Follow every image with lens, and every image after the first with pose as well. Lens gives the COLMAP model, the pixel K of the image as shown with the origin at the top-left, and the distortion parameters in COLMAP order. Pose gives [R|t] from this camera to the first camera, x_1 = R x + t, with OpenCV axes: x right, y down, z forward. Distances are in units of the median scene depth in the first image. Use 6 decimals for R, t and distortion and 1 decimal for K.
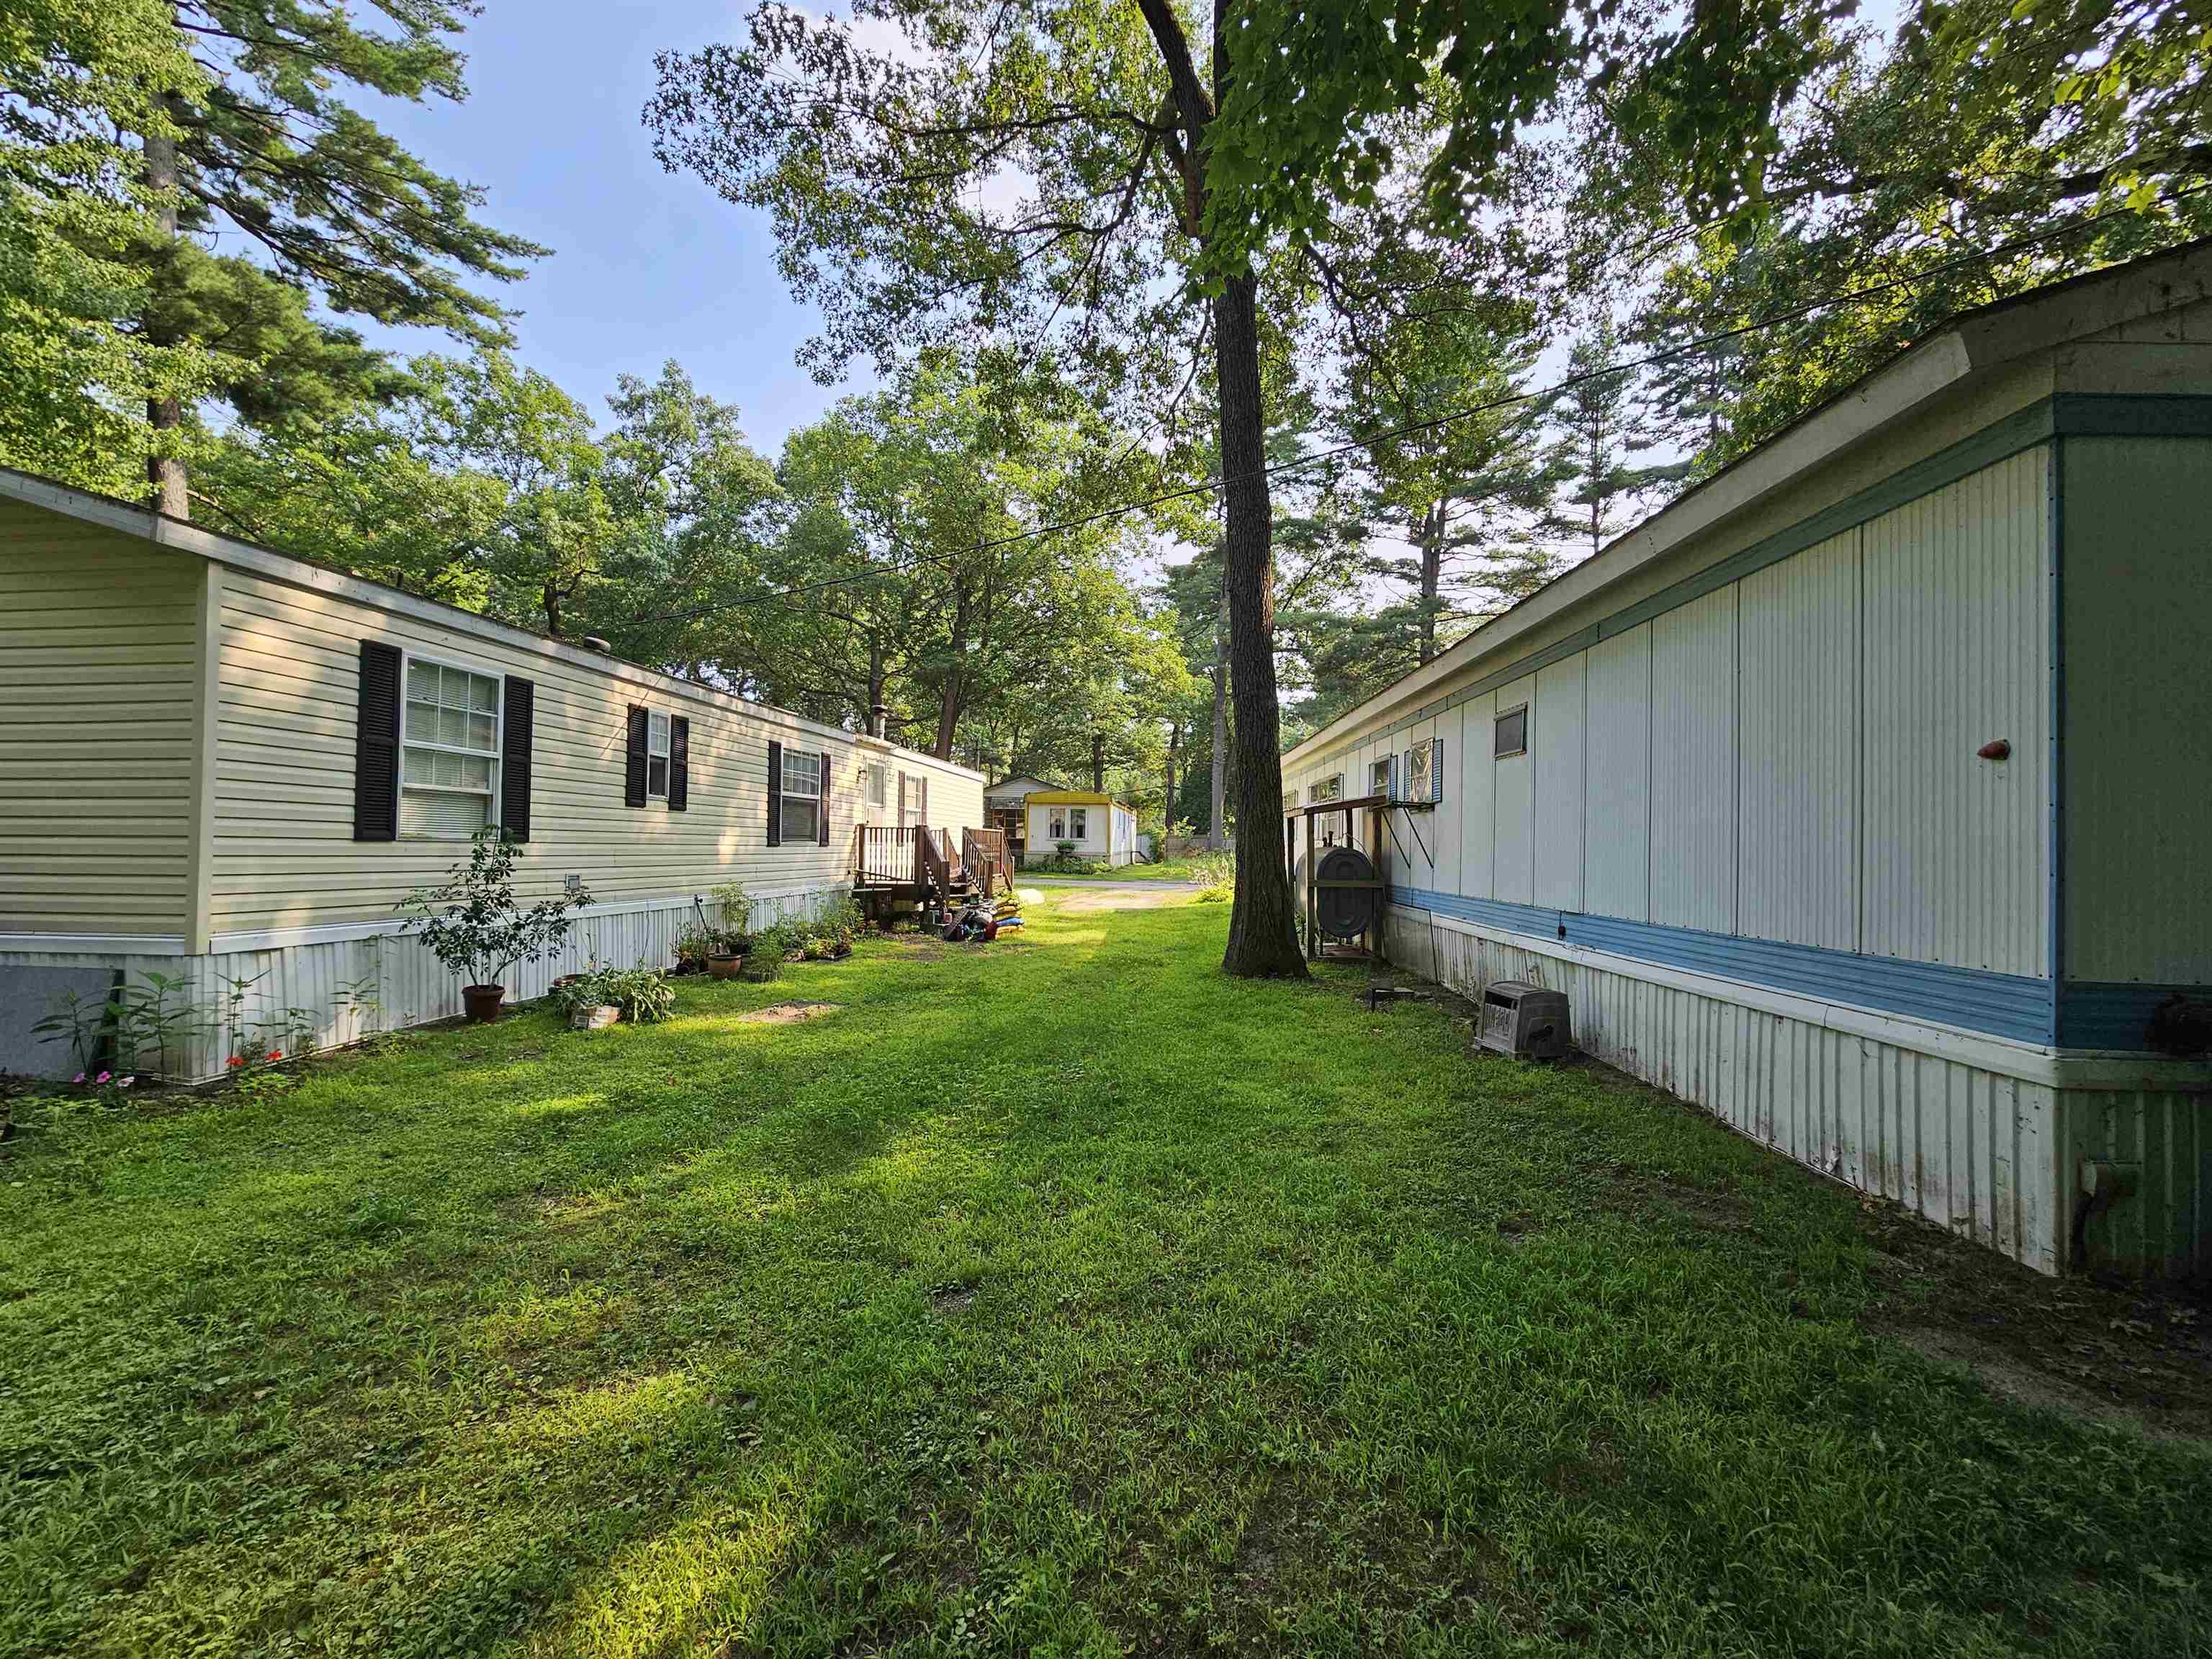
lens RADIAL K [[904.7, 0, 1106.0], [0, 904.7, 829.5], [0, 0, 1]] dist [-0.002233, 0.000067]
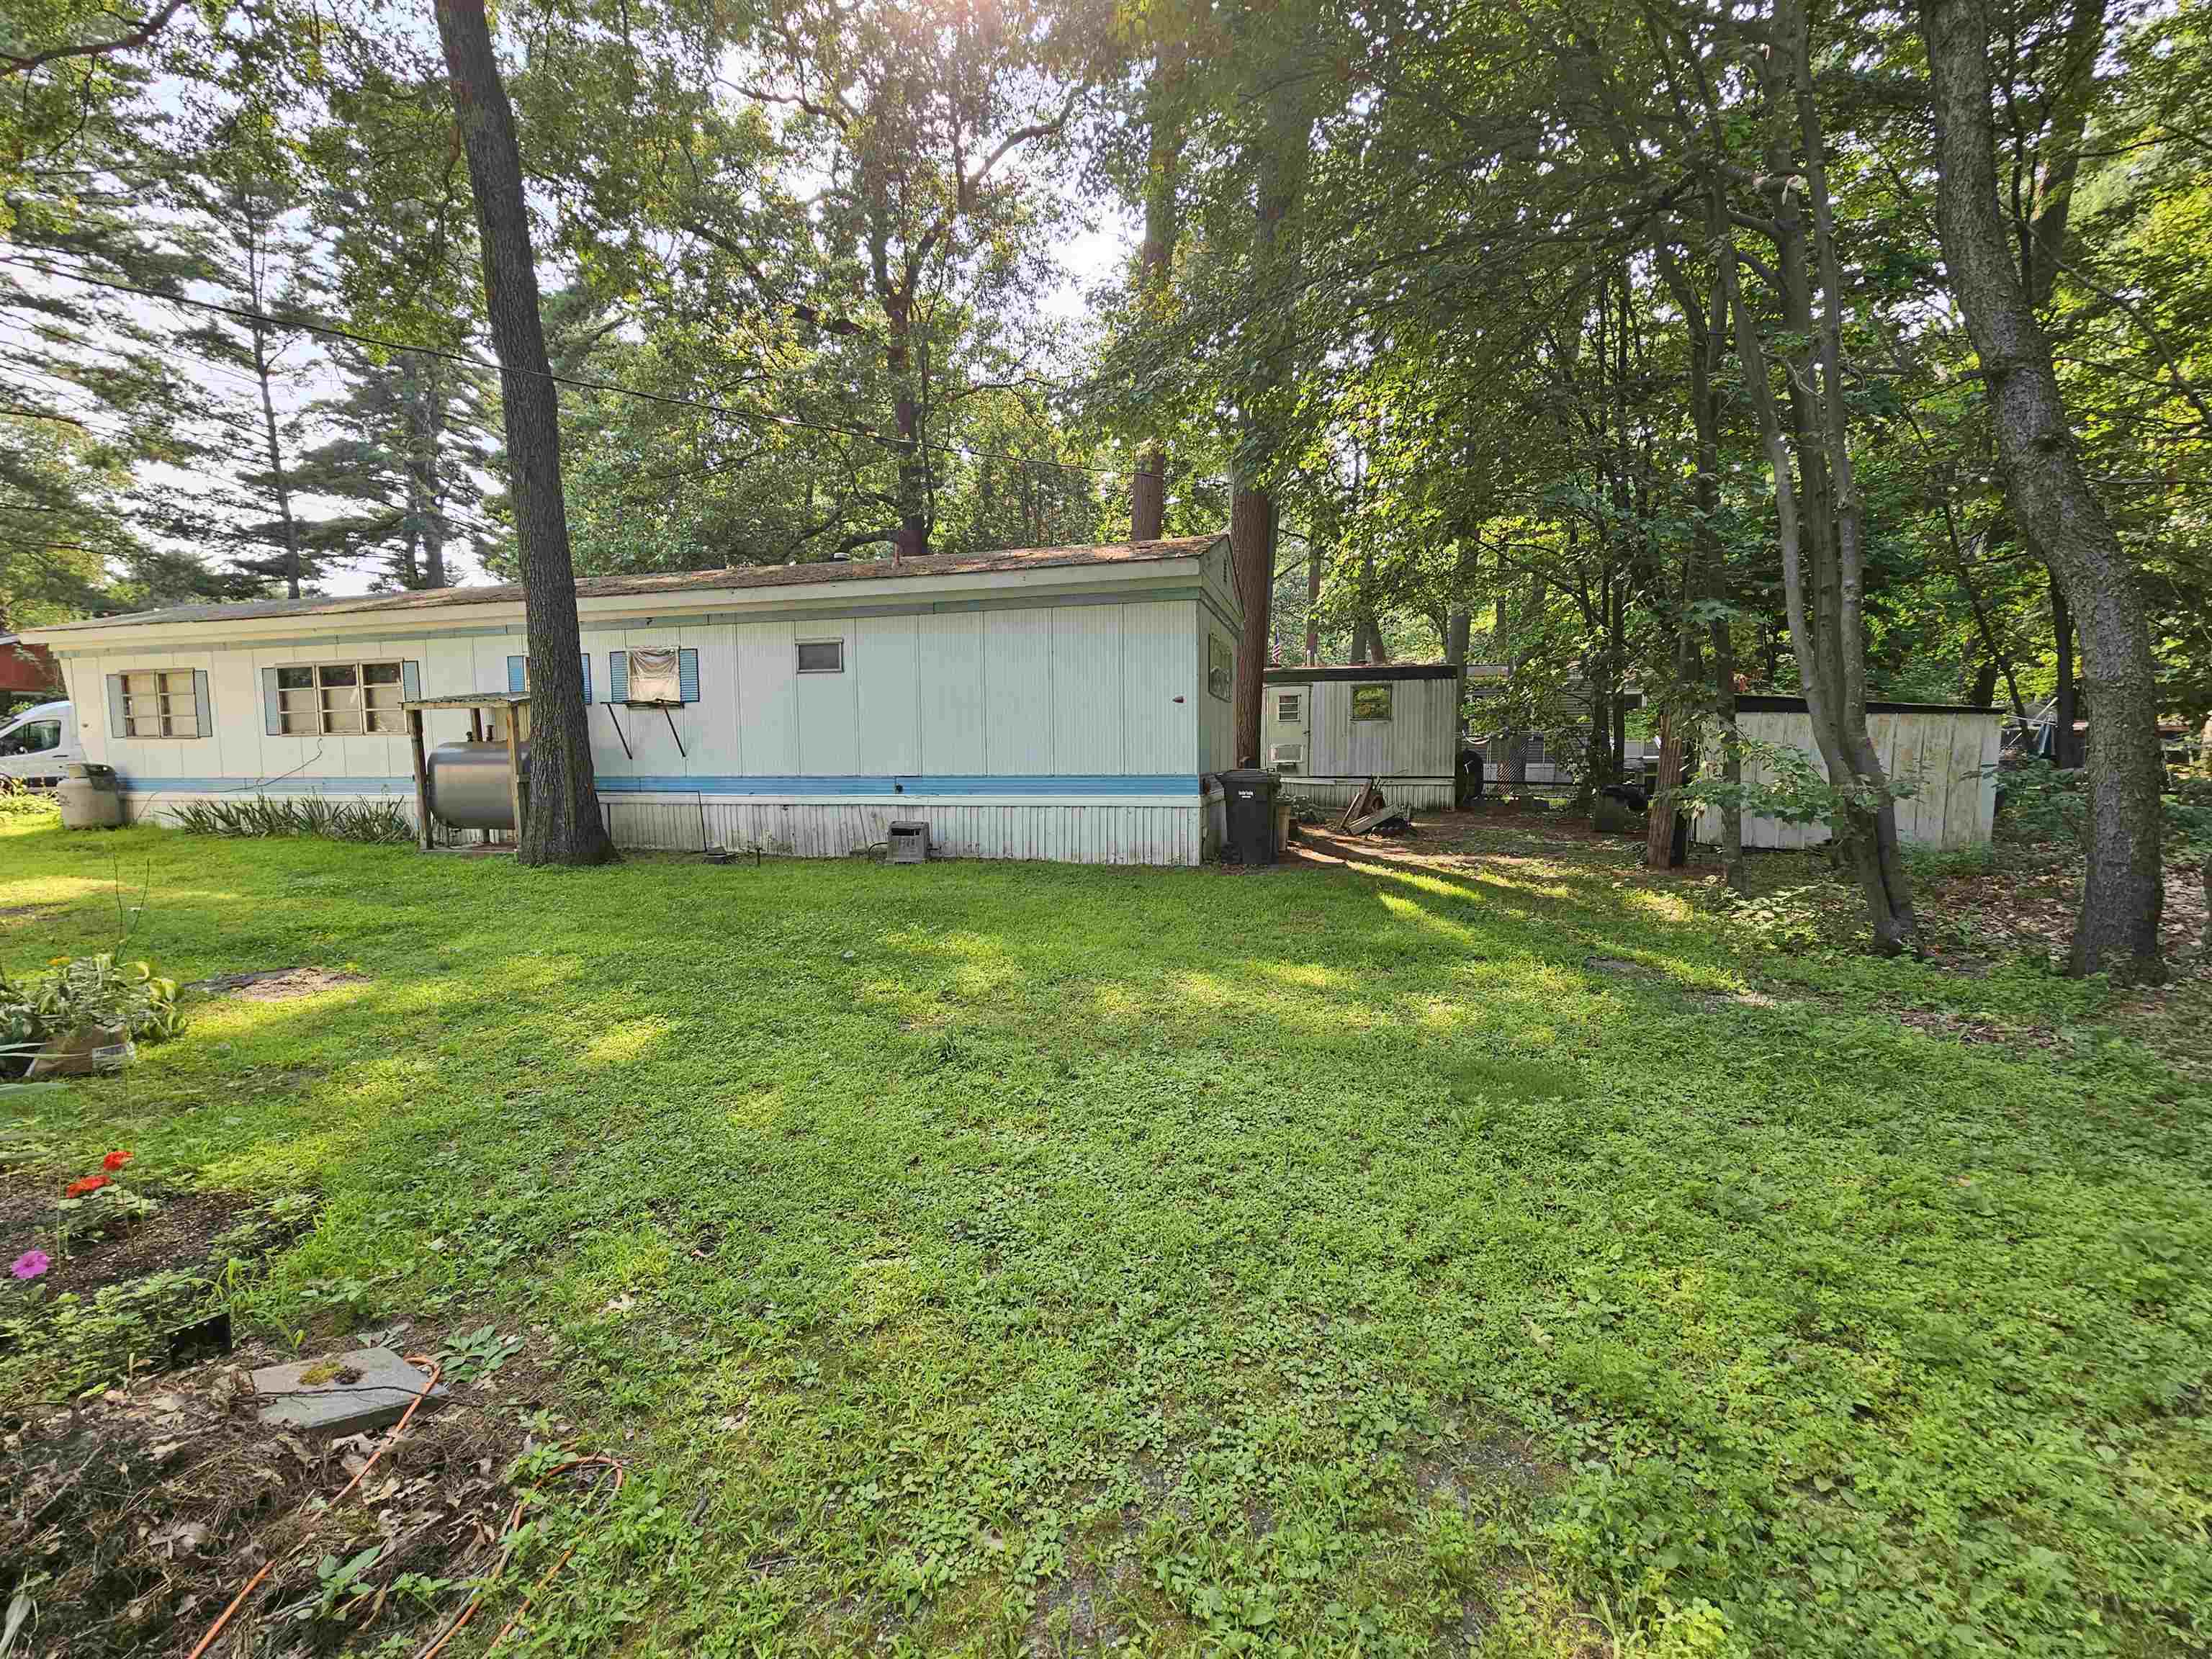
lens RADIAL K [[904.7, 0, 1106.0], [0, 904.7, 829.5], [0, 0, 1]] dist [-0.002233, 0.000067]
pose [[0.226364, -0.104791, 0.968389, -0.549997], [-0.005720, 0.994036, 0.108903, 0.003912], [-0.974026, -0.030191, 0.224415, 0.152091]]
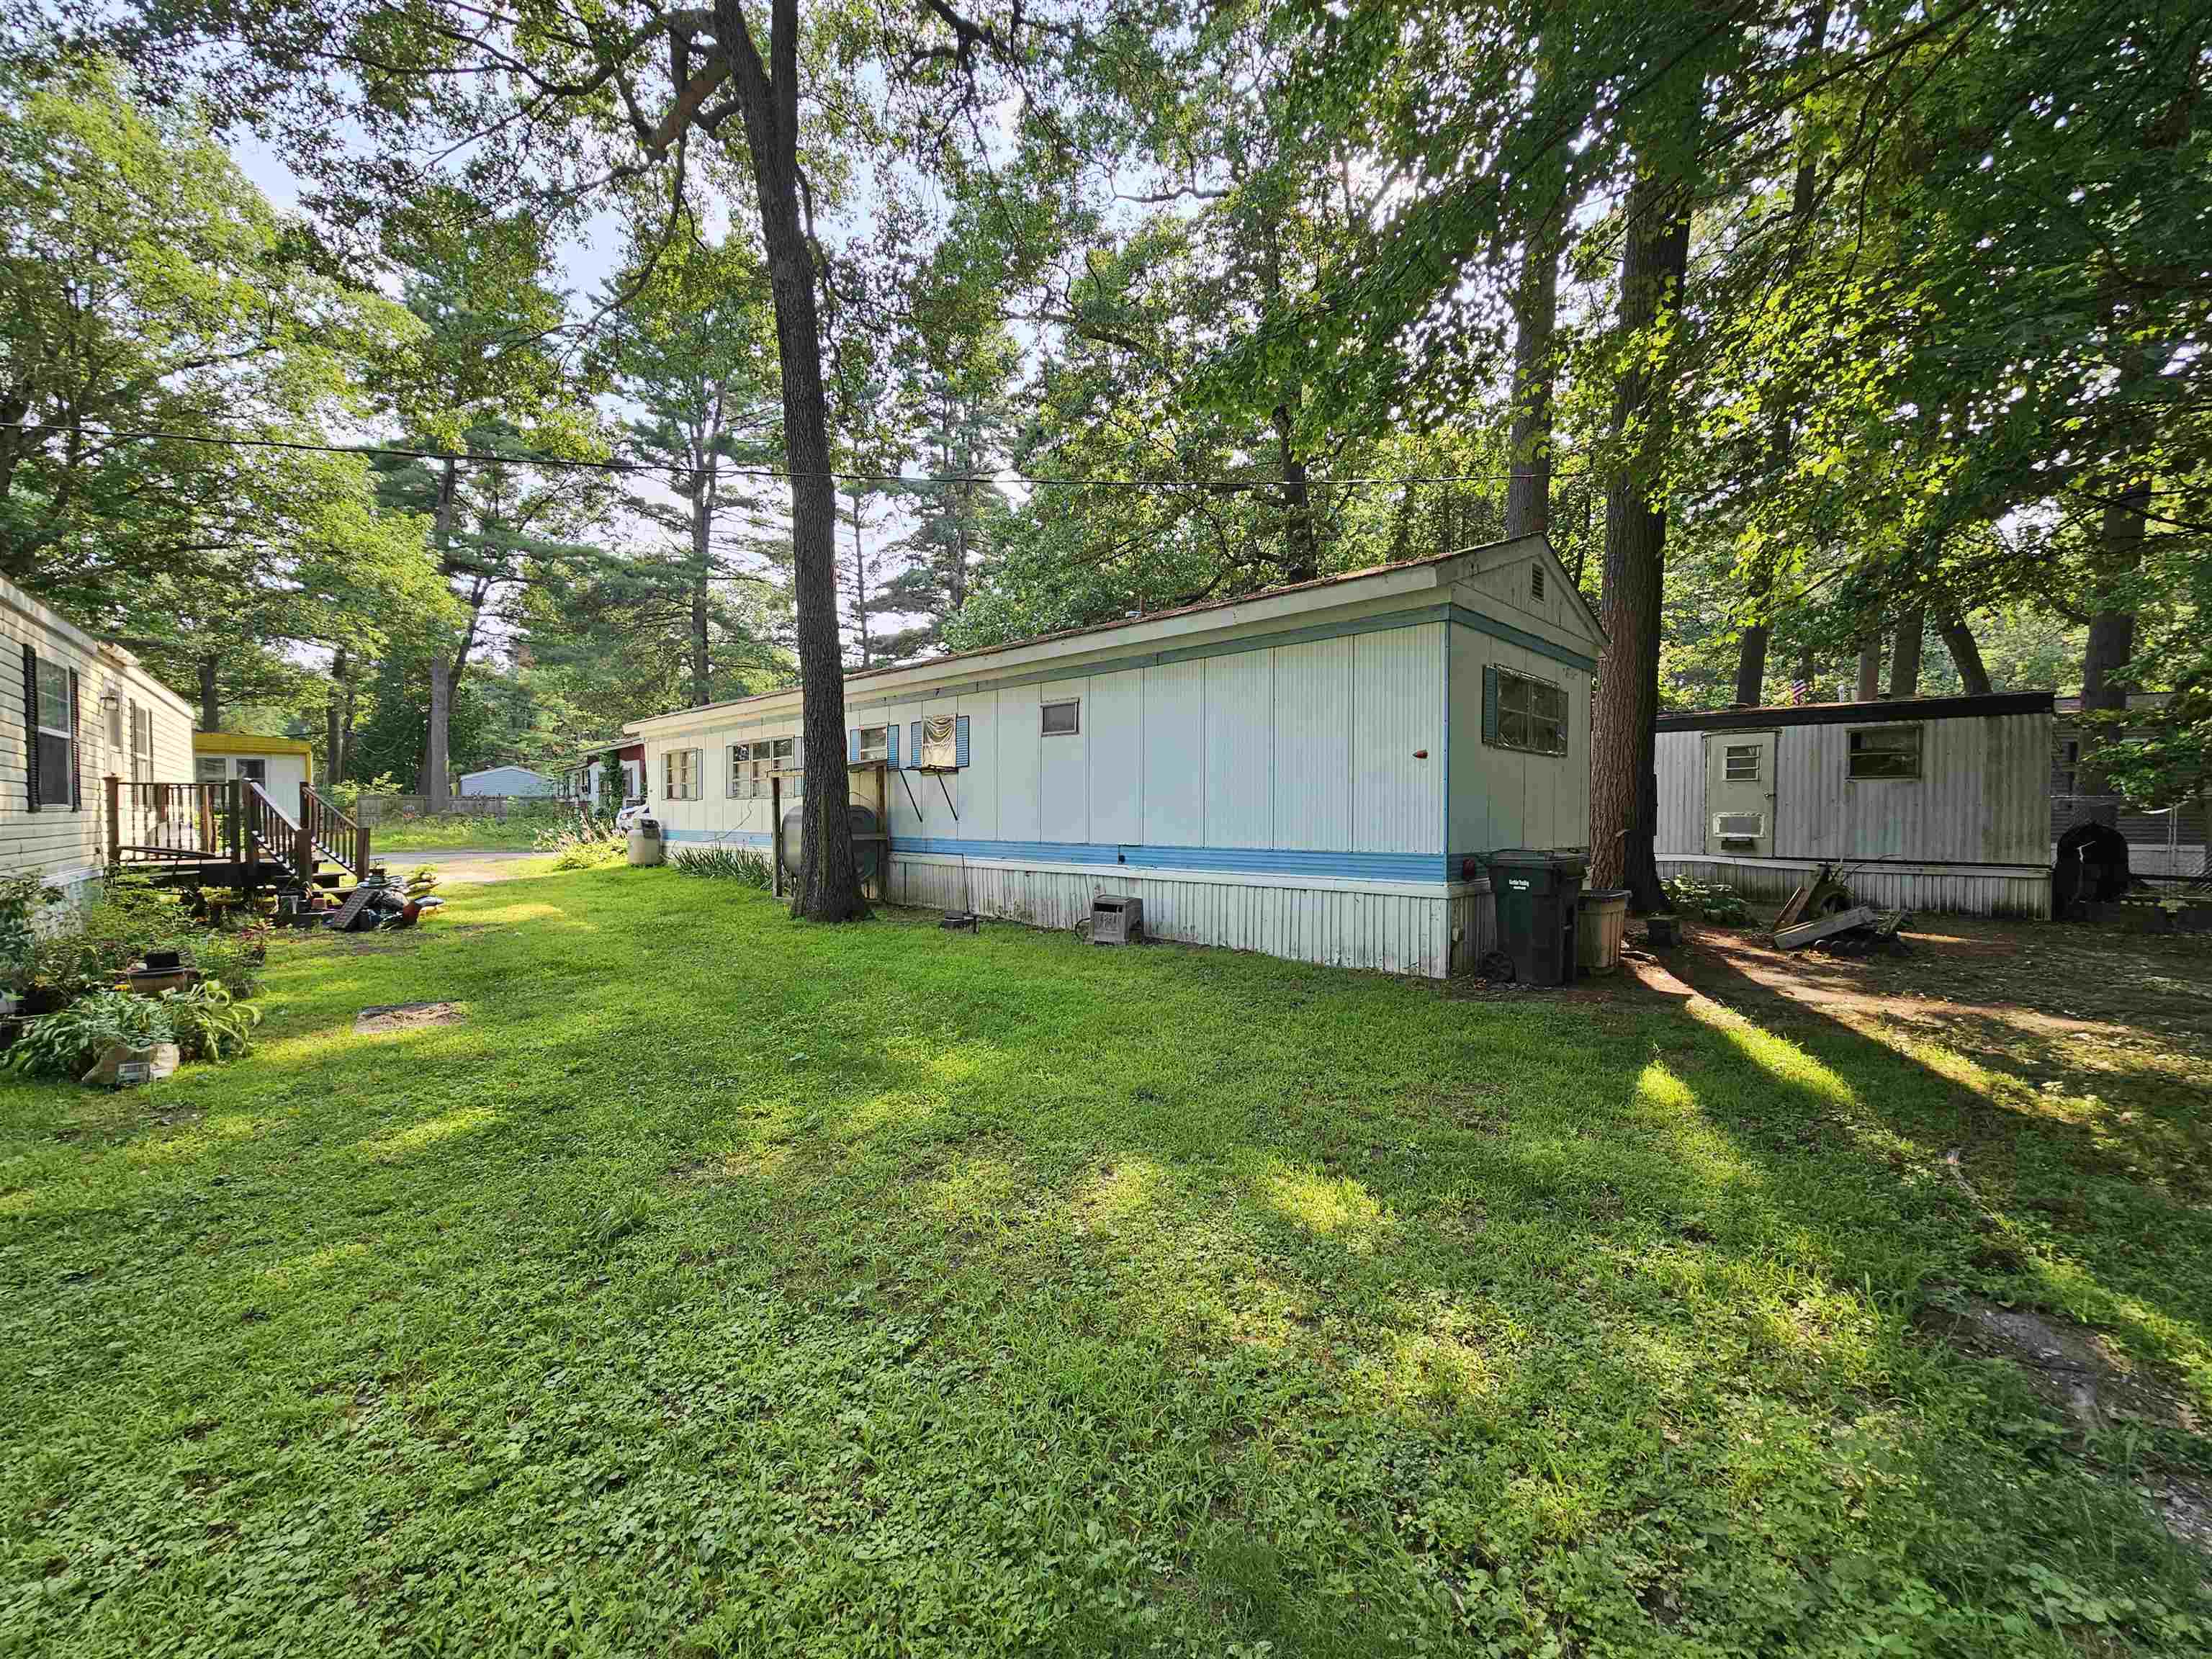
lens RADIAL K [[904.7, 0, 1106.0], [0, 904.7, 829.5], [0, 0, 1]] dist [-0.002233, 0.000067]
pose [[0.678994, -0.028944, 0.733573, -0.327404], [-0.003598, 0.999079, 0.042750, 0.001441], [-0.734135, -0.031666, 0.678264, 0.013555]]
